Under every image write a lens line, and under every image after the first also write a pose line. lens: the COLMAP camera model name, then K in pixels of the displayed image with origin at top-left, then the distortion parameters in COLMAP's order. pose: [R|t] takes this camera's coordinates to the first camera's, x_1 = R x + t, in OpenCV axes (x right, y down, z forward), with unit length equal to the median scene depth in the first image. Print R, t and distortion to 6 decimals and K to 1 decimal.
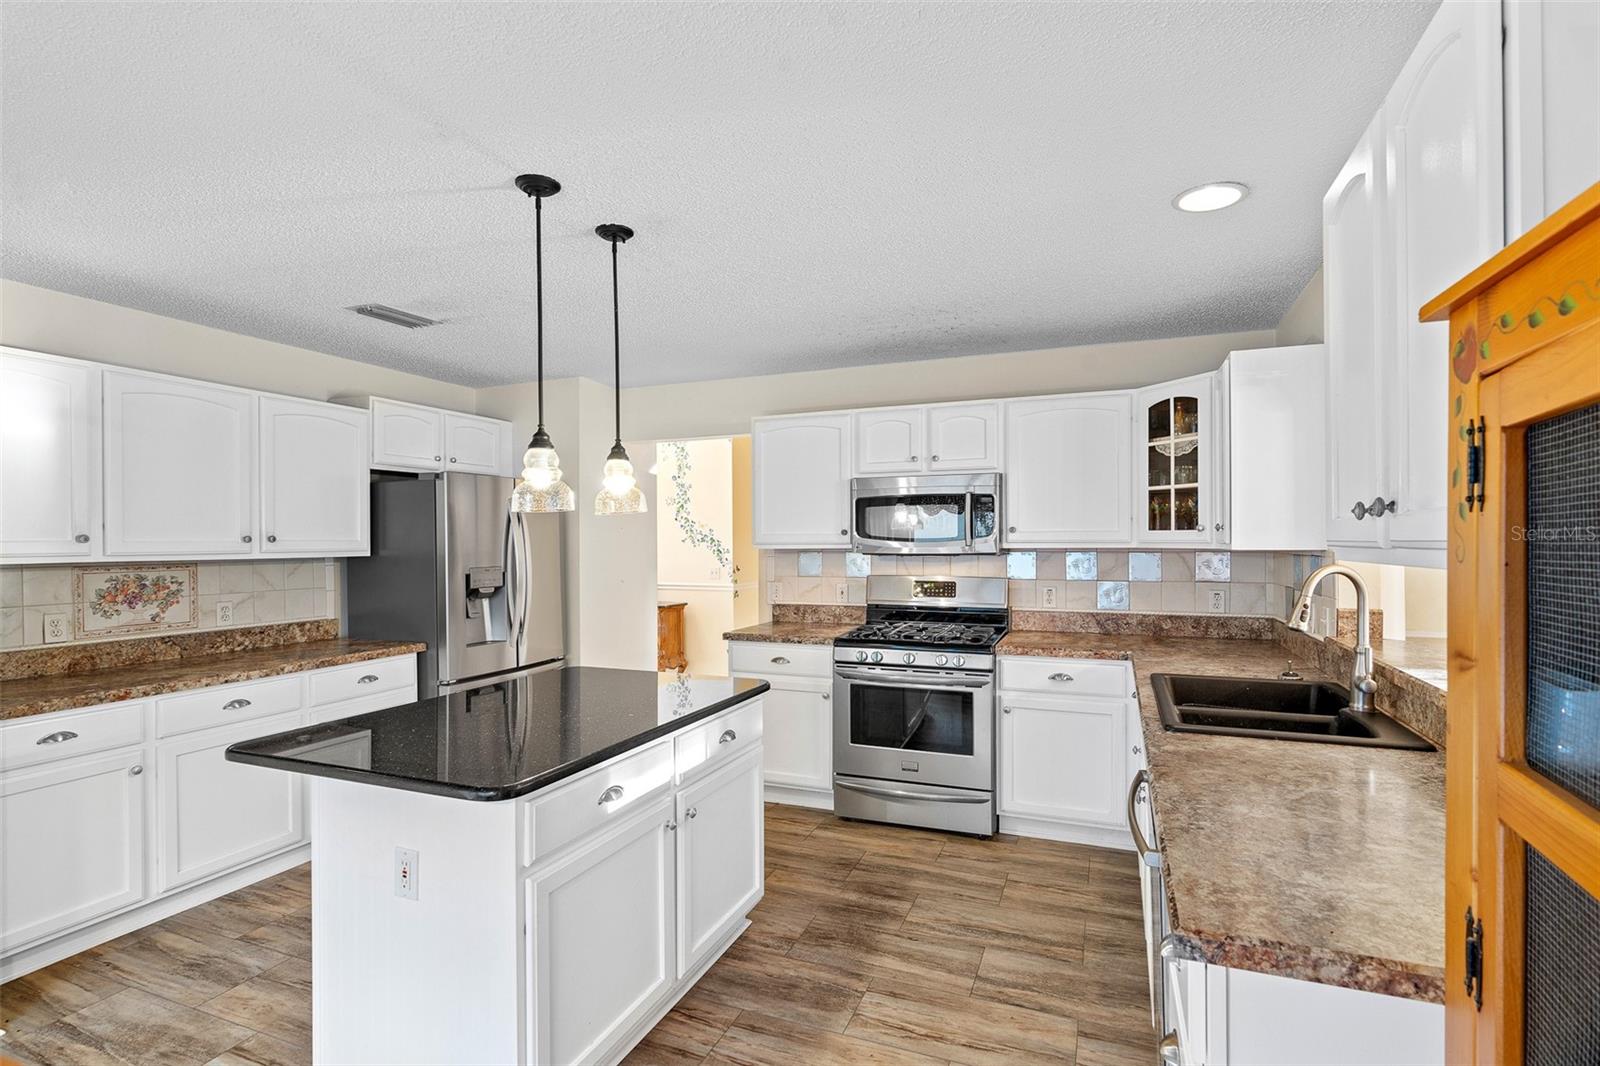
lens RADIAL K [[766.3, 0, 830.9], [0, 766.3, 536.5], [0, 0, 1]] dist [-0.001324, 0.001313]
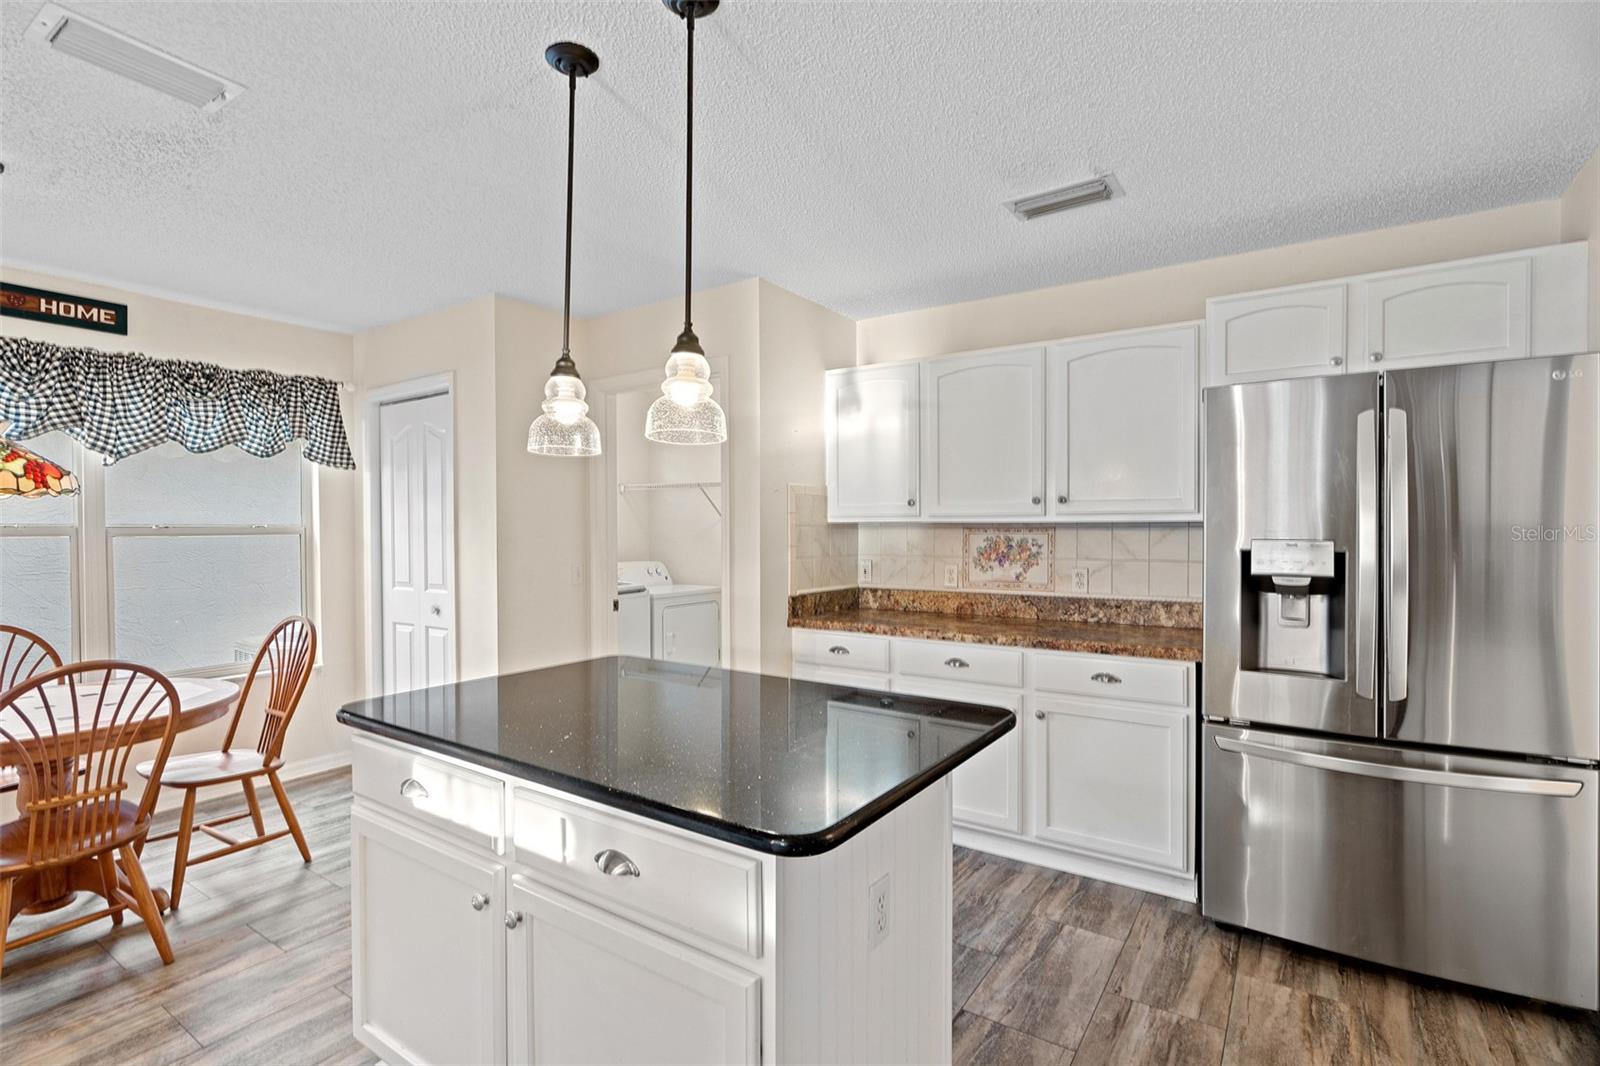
lens RADIAL K [[748.6, 0, 759.2], [0, 748.6, 533.9], [0, 0, 1]] dist [0.001406, 0.000611]
pose [[-0.289342, 0.008791, -0.957185, 0.203271], [0.008743, 0.999940, 0.006541, 0.031540], [0.957186, -0.006476, -0.289402, 0.844301]]
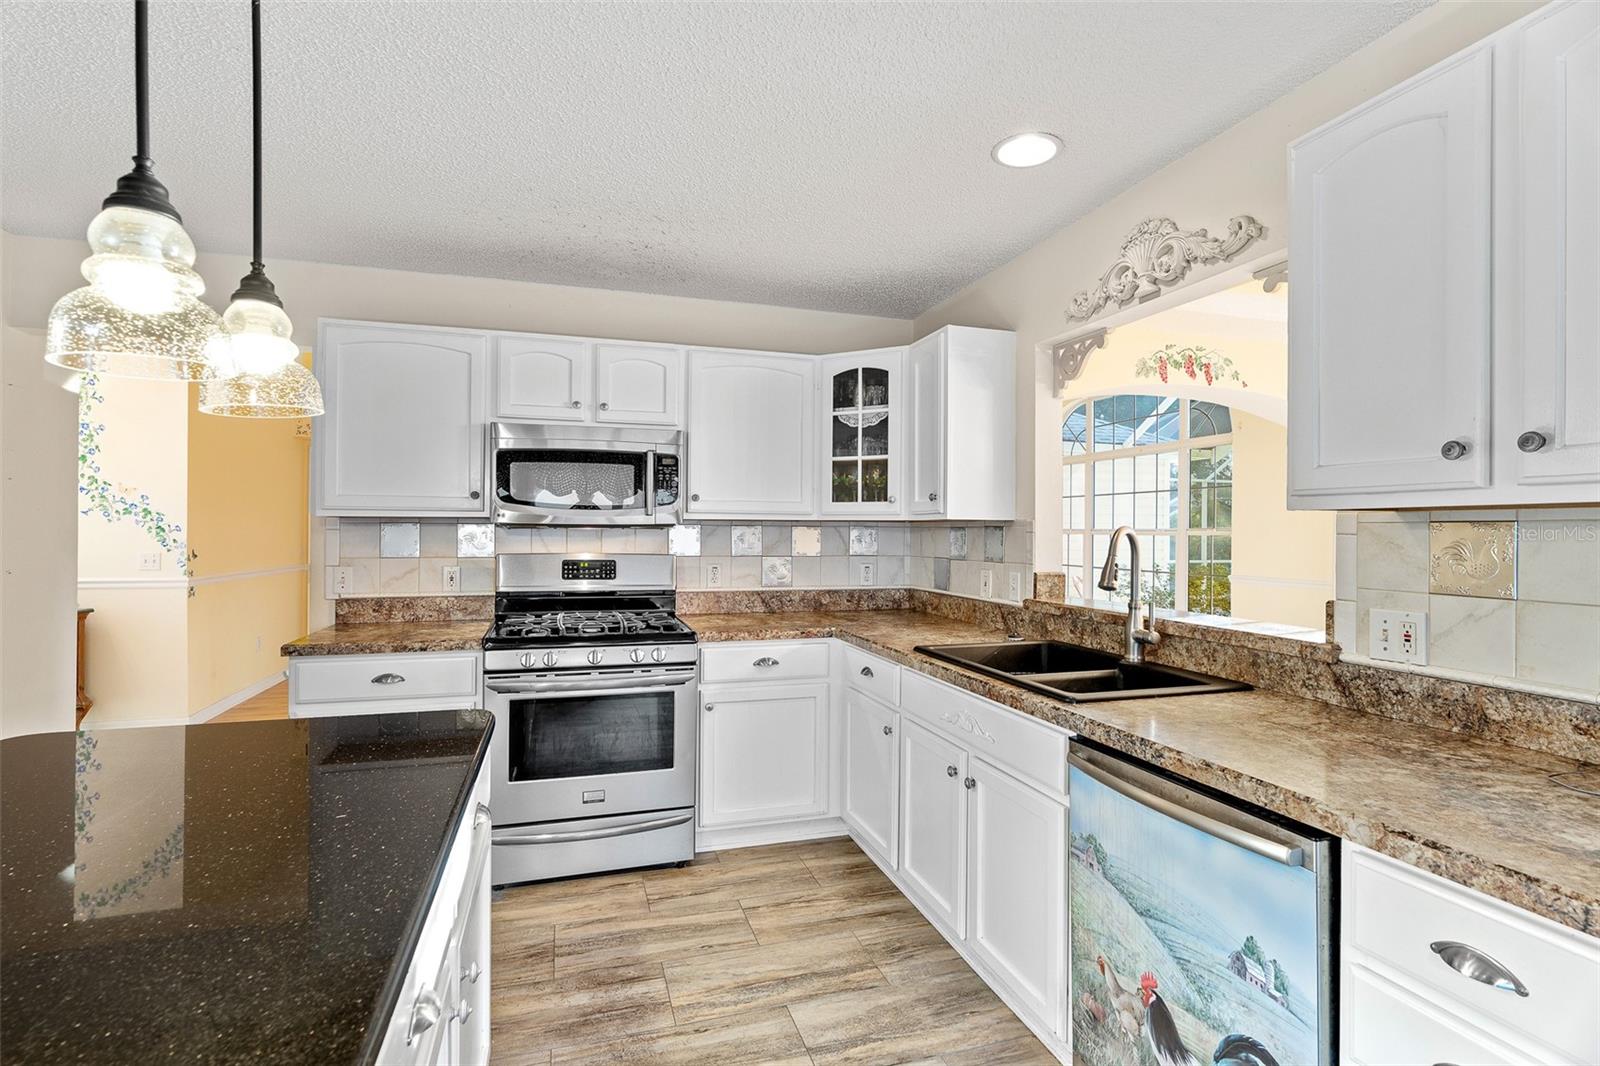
lens RADIAL K [[755.5, 0, 811.9], [0, 755.5, 527.0], [0, 0, 1]] dist [-0.002083, -0.000276]
pose [[0.790342, 0.011153, 0.612565, -0.202422], [-0.010750, 0.999933, -0.004336, 0.029489], [-0.612572, -0.003158, 0.790409, 0.274111]]
